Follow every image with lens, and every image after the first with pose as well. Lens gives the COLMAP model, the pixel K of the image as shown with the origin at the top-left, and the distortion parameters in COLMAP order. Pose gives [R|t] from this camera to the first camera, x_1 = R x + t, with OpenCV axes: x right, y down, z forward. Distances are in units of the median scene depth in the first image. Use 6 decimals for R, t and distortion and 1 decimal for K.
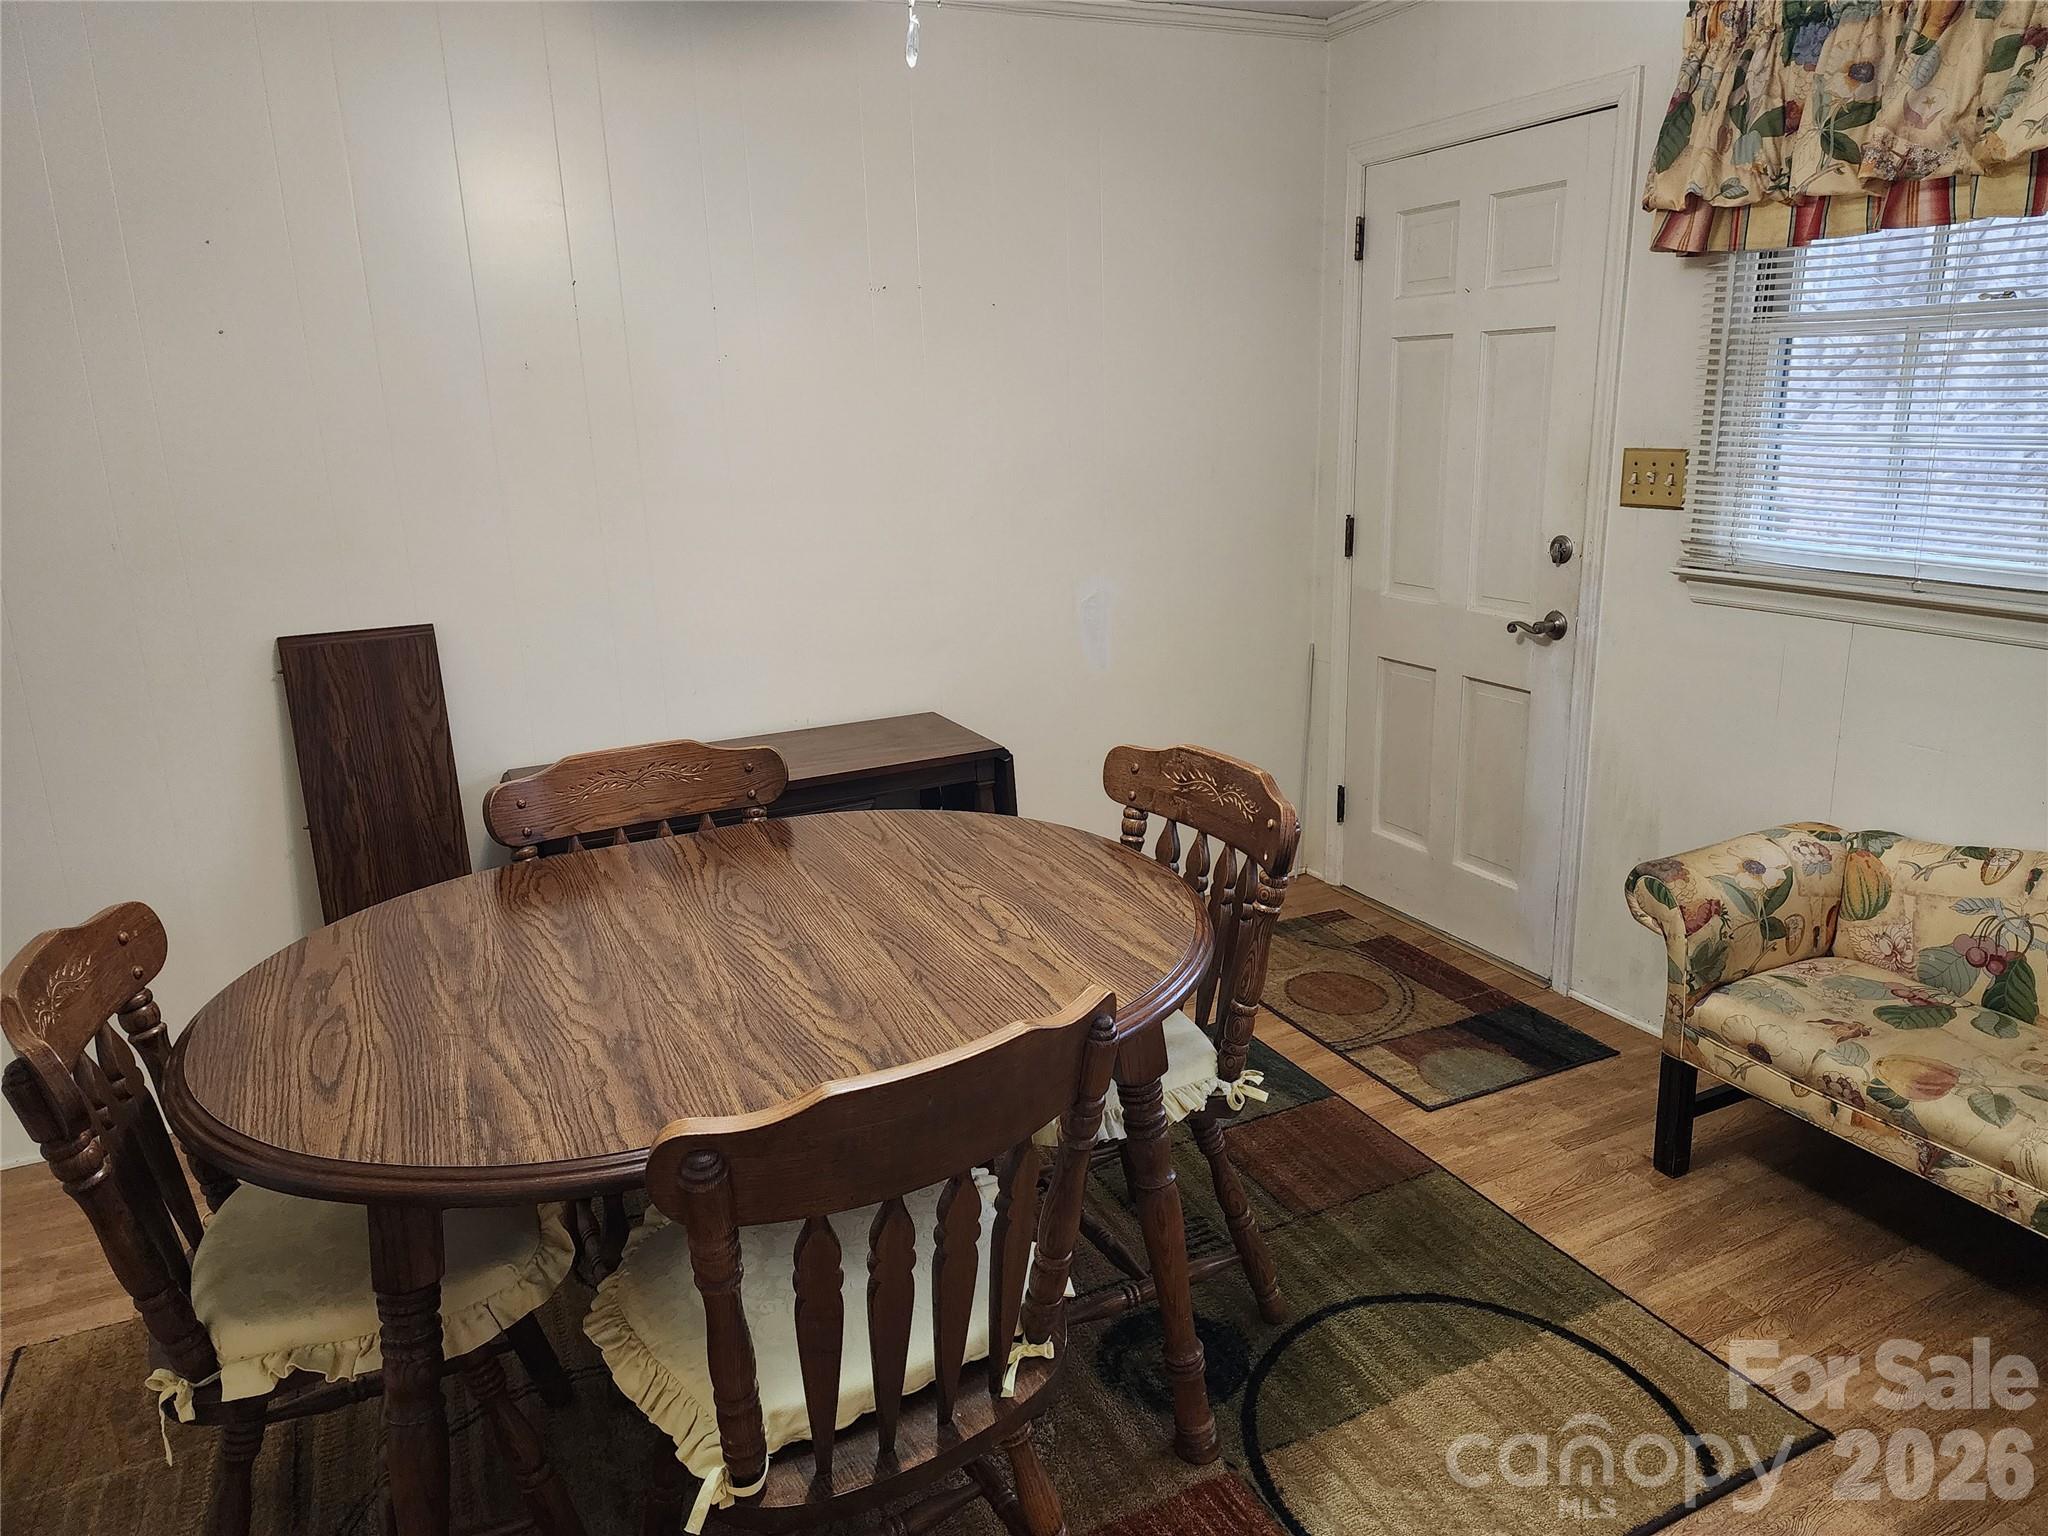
lens RADIAL K [[1374.8, 0, 1027.8], [0, 1374.8, 746.3], [0, 0, 1]] dist [0.071246, -0.060705]
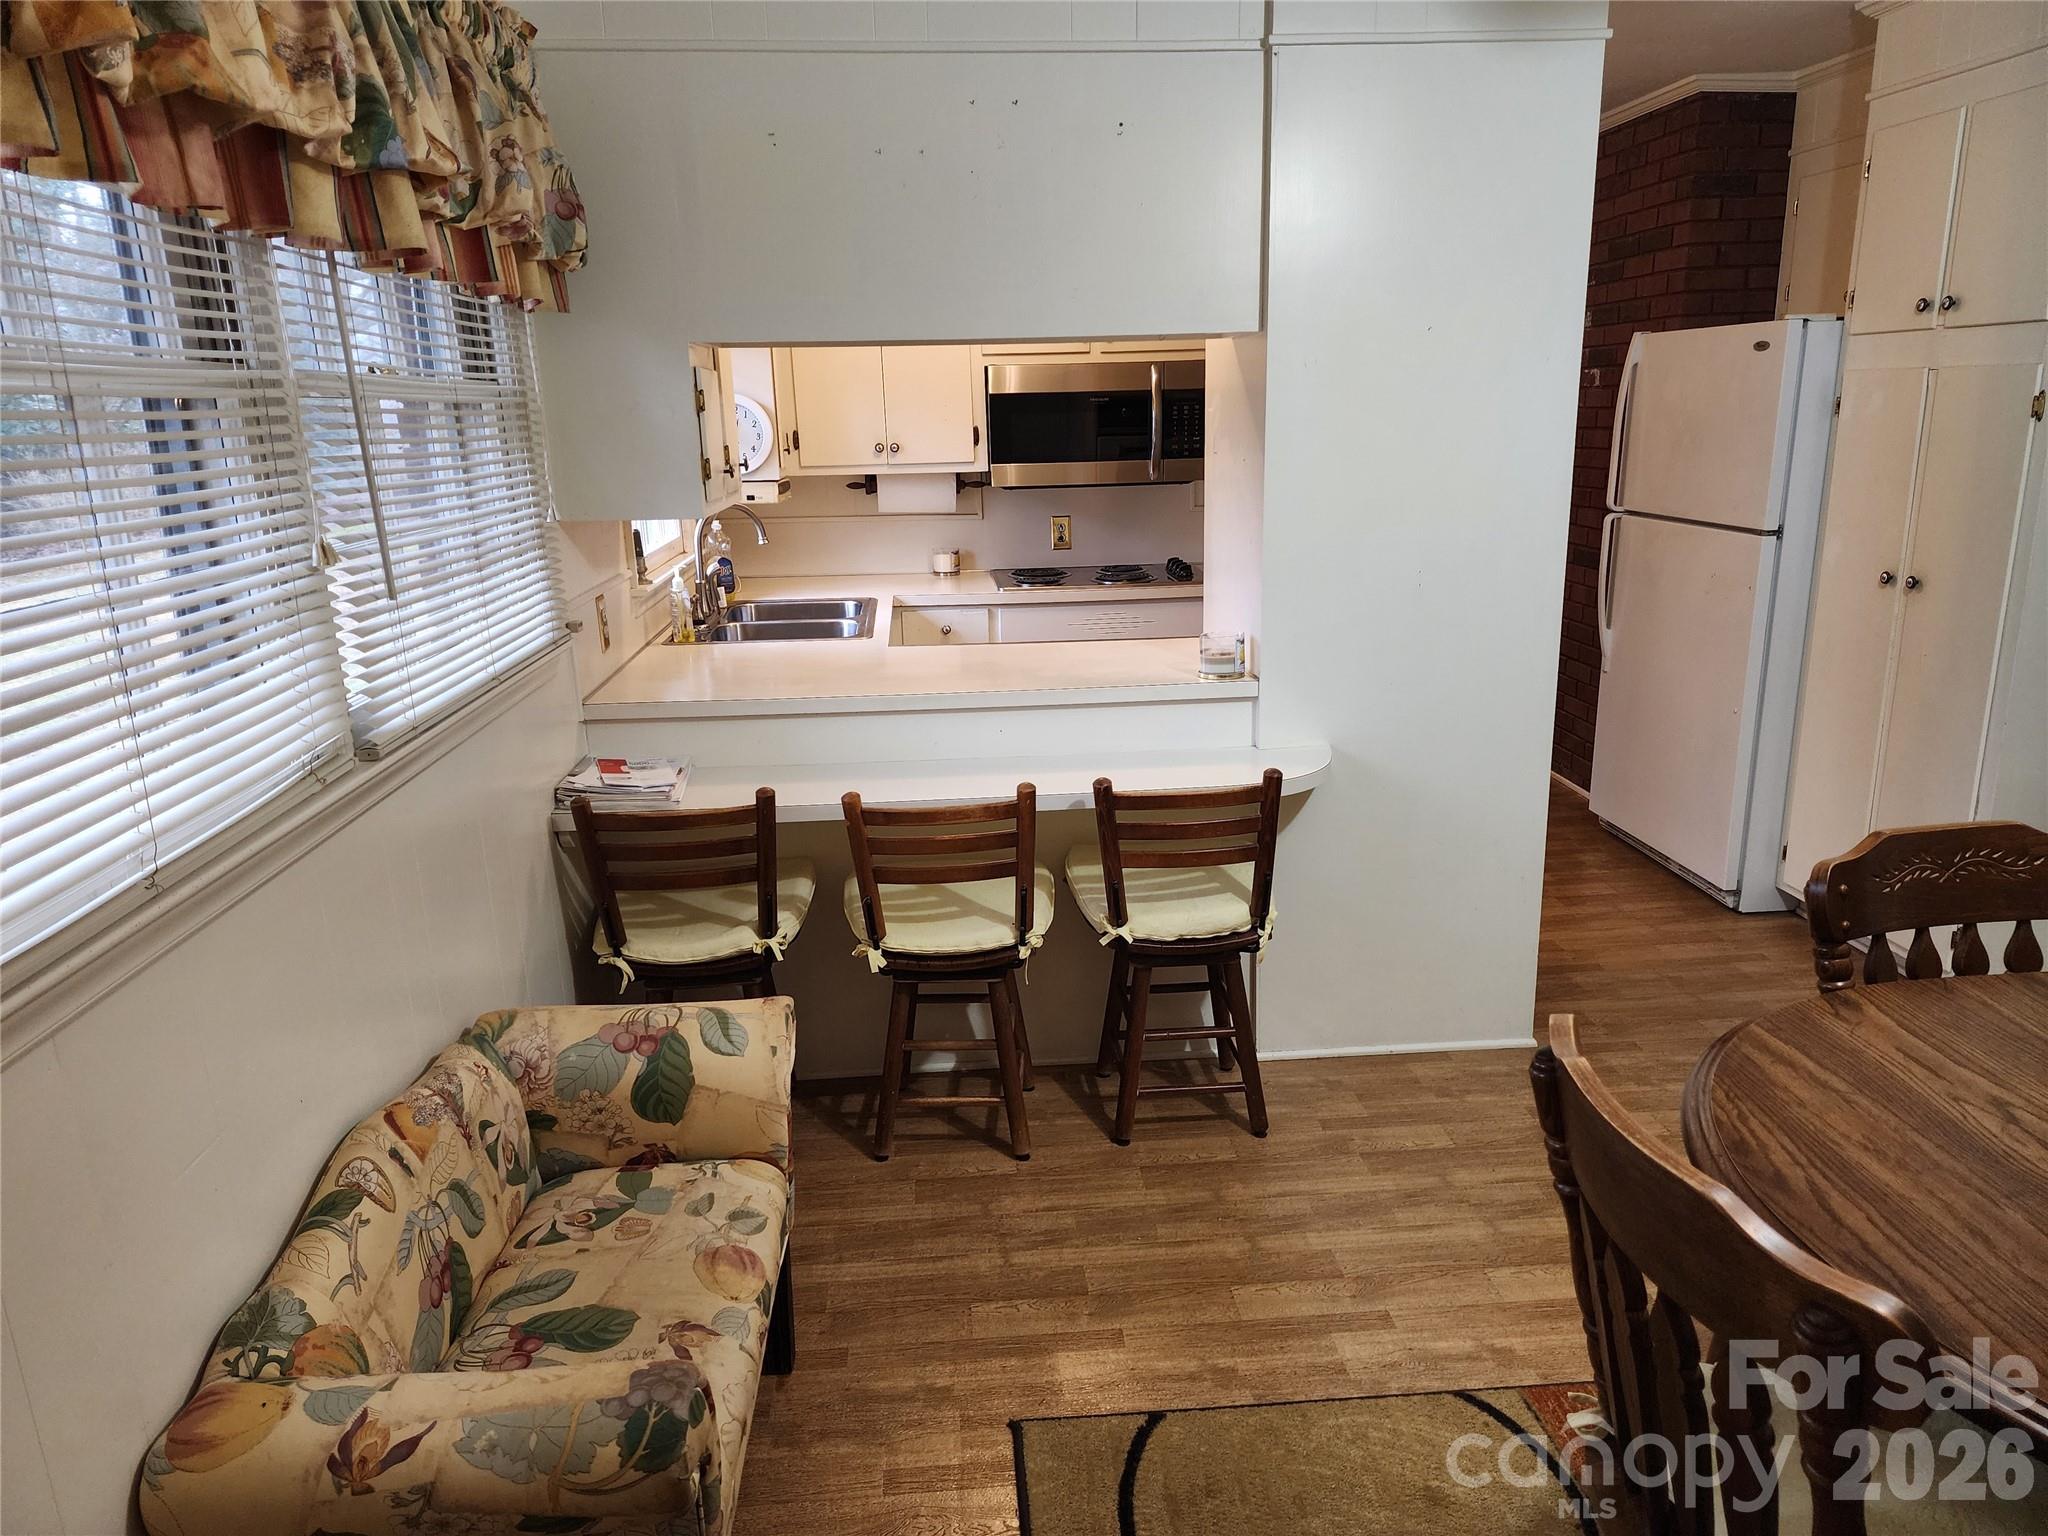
lens RADIAL K [[1374.8, 0, 1026.4], [0, 1374.8, 766.9], [0, 0, 1]] dist [0.071246, -0.060705]
pose [[-0.927734, -0.034075, 0.371684, 0.149980], [0.150048, 0.877761, 0.454995, -0.342774], [-0.341754, 0.477885, -0.809216, 1.302753]]
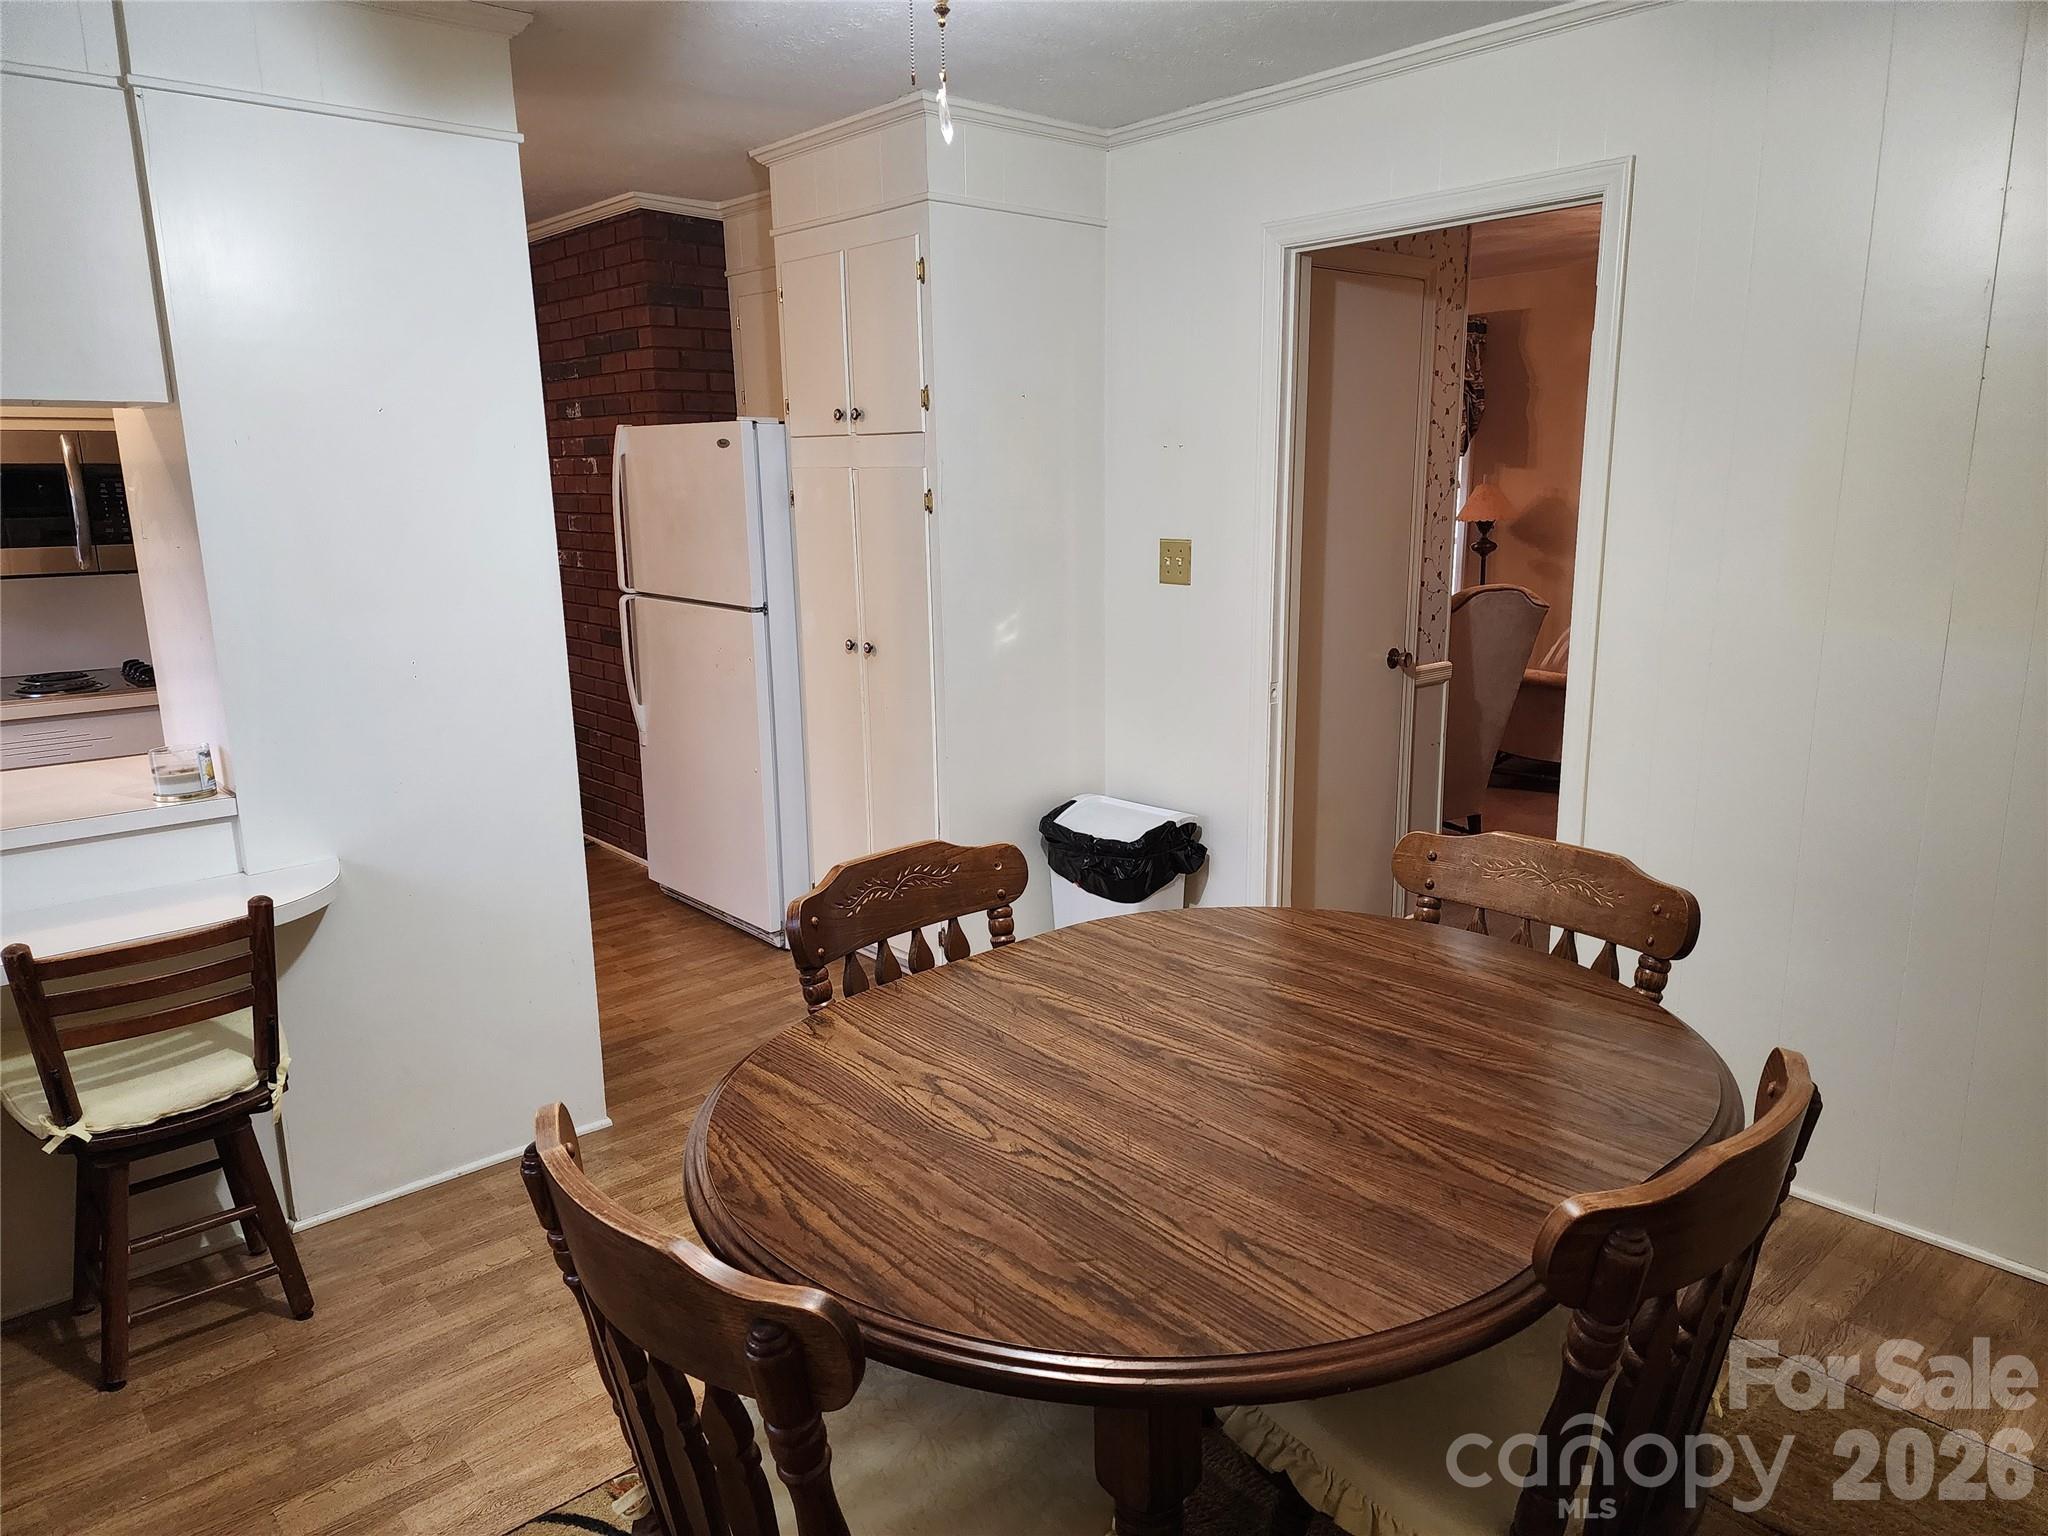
lens RADIAL K [[1374.8, 0, 1048.5], [0, 1374.8, 771.8], [0, 0, 1]] dist [0.071246, -0.060705]
pose [[-0.958659, 0.106046, -0.264061, 0.095229], [-0.025000, 0.892990, 0.449381, -0.339962], [0.283459, 0.437405, -0.853422, 1.294023]]
